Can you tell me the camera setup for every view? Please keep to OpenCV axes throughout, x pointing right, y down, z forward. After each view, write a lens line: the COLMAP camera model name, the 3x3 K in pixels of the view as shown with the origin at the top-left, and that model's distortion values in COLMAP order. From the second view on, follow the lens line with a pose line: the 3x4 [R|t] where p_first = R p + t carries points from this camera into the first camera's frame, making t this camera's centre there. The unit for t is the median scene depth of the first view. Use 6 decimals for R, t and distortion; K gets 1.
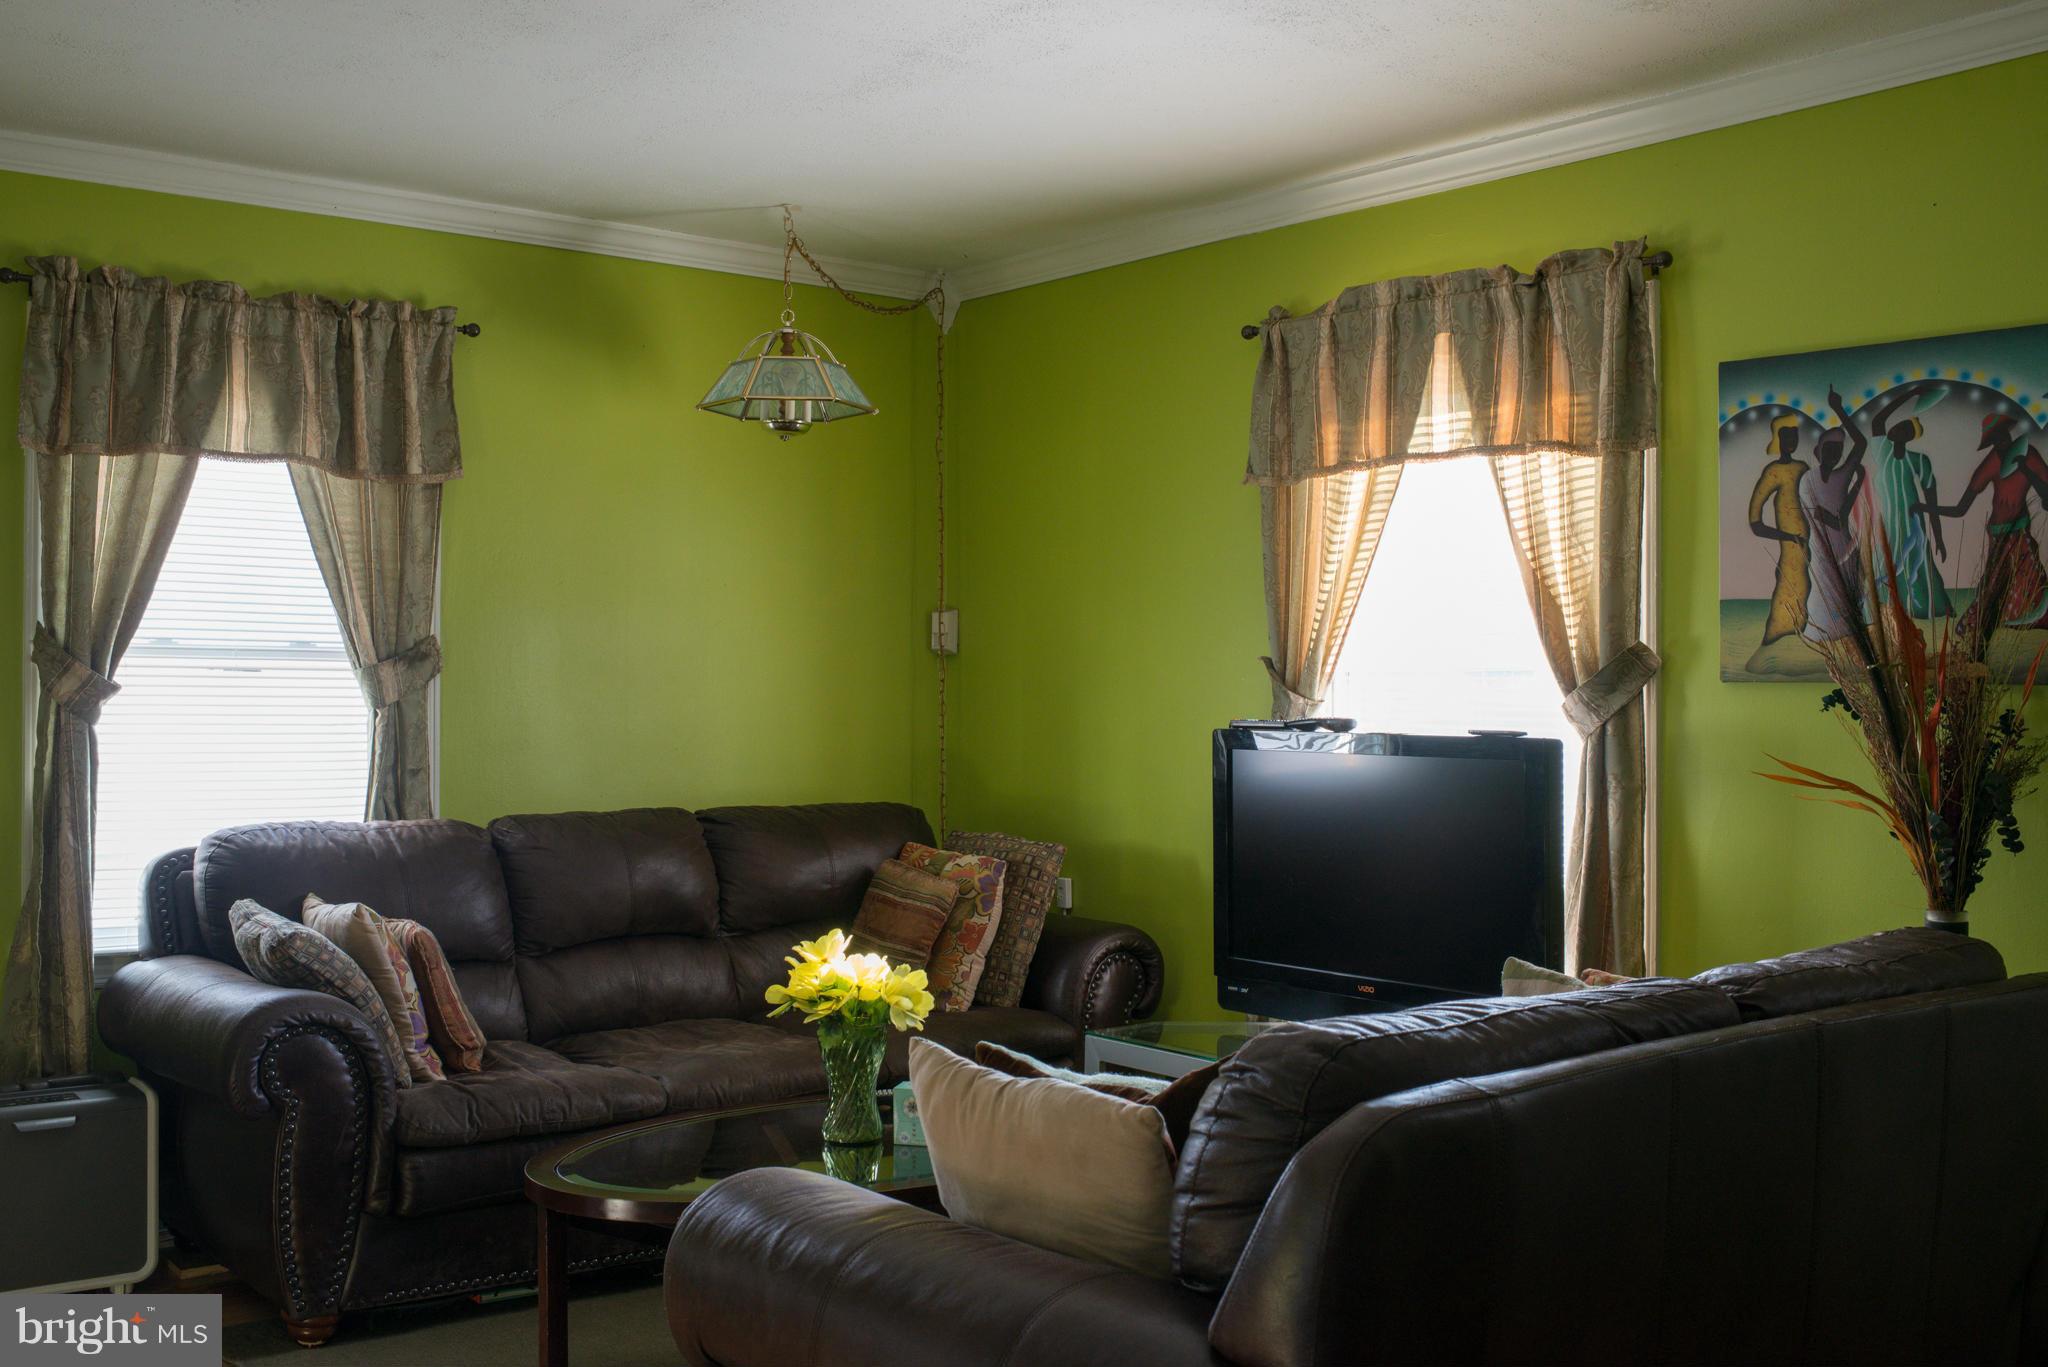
lens RADIAL K [[2125.3, 0, 1026.9], [0, 2125.3, 685.8], [0, 0, 1]] dist [0.015298, 0.000000]
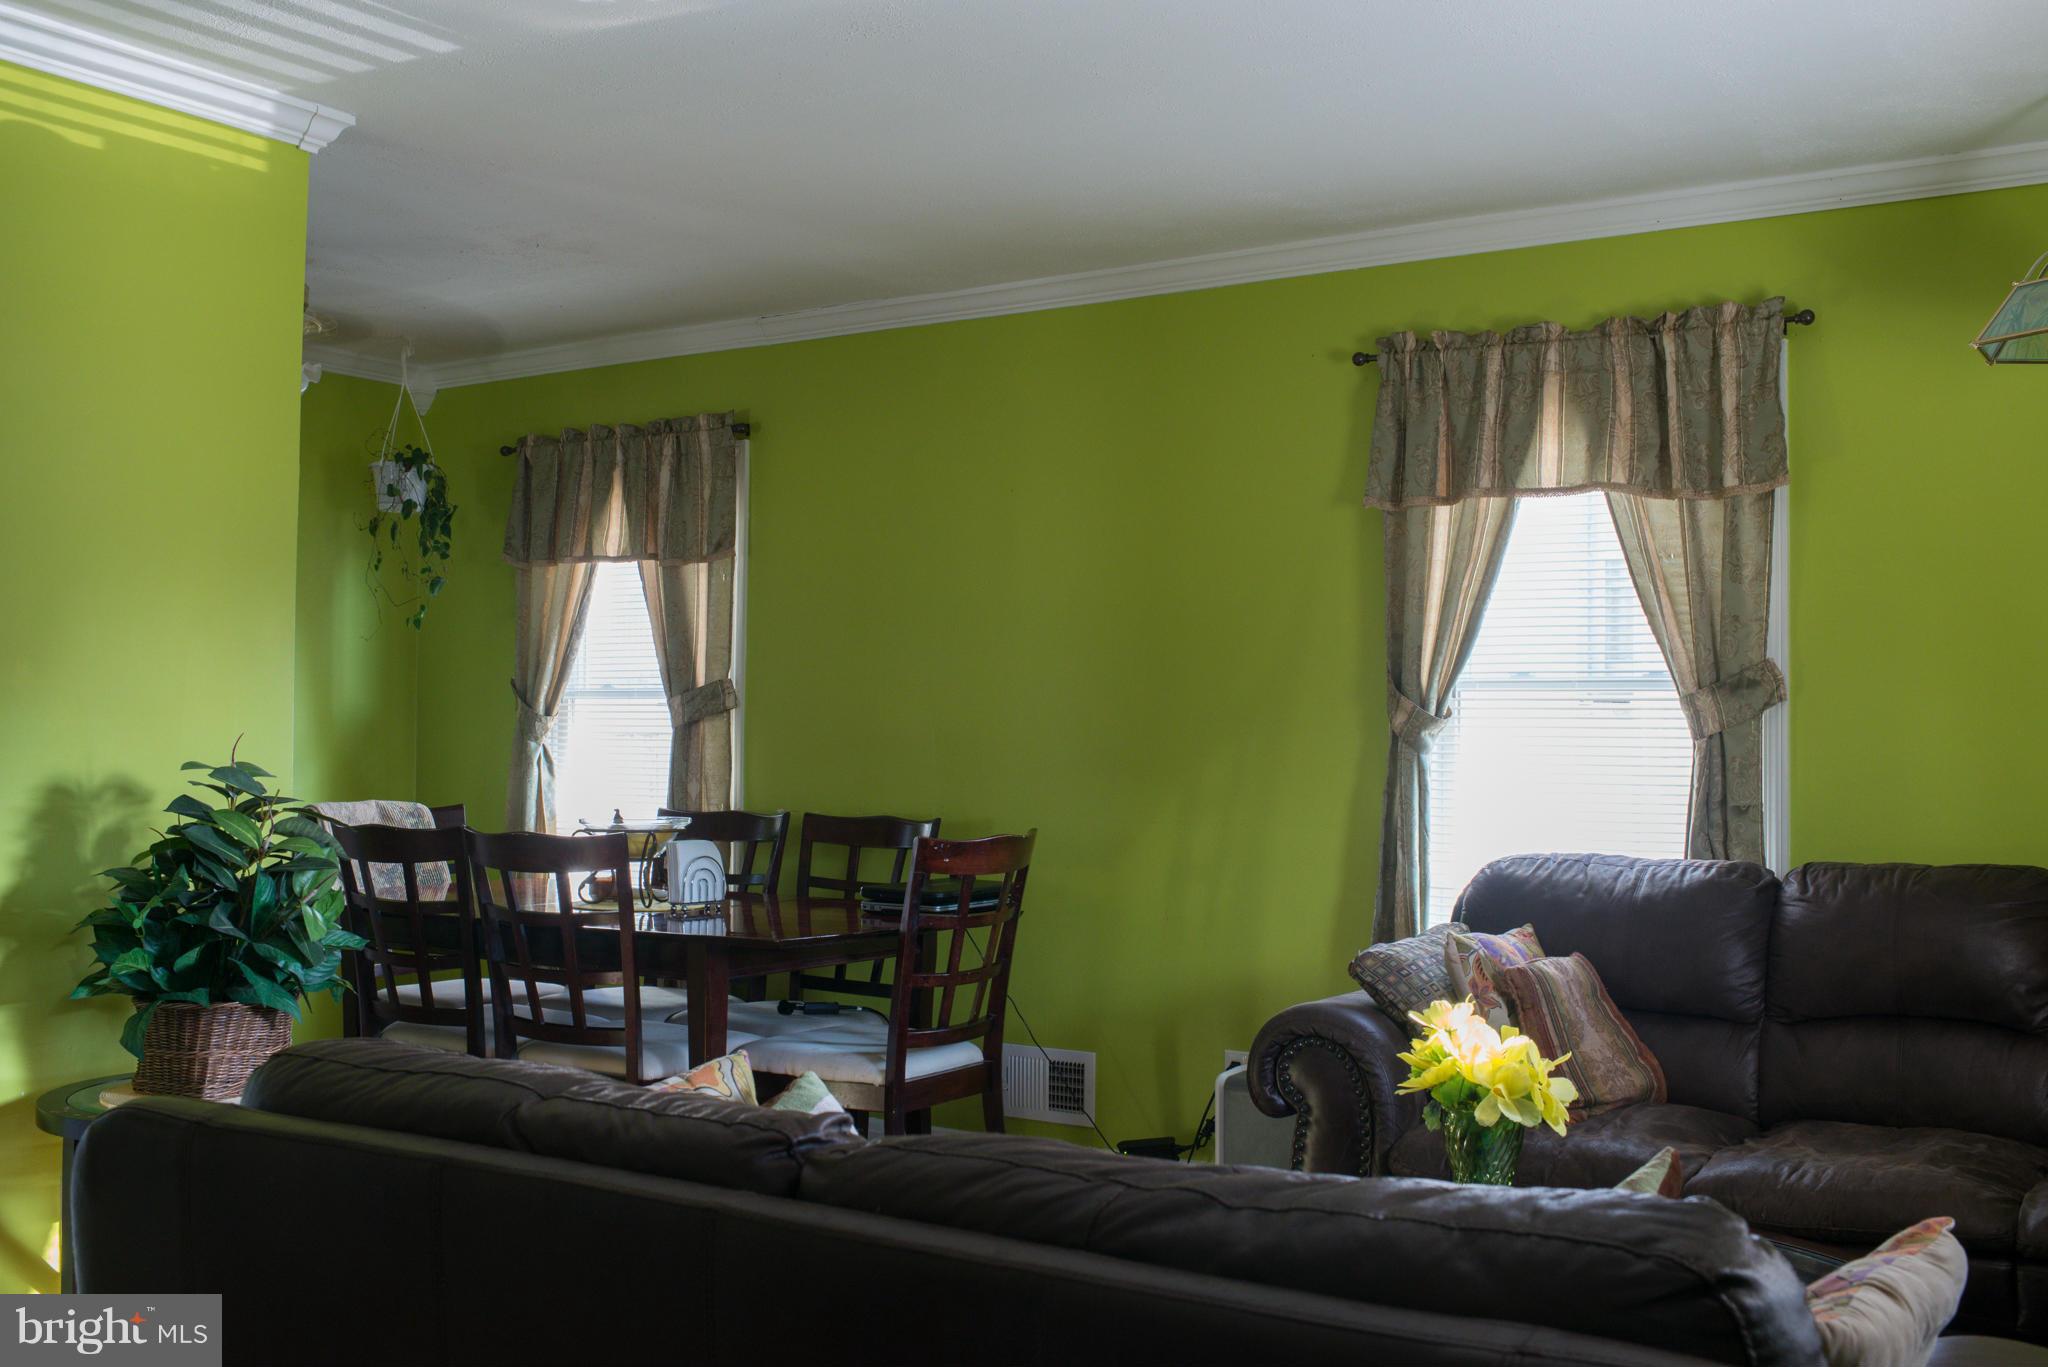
lens RADIAL K [[2125.3, 0, 1030.1], [0, 2125.3, 683.5], [0, 0, 1]] dist [0.015298, 0.000000]
pose [[0.355458, -0.024757, -0.934364, 0.389694], [0.002390, 0.999670, -0.025578, 0.007485], [0.934689, 0.006859, 0.355400, 0.324212]]
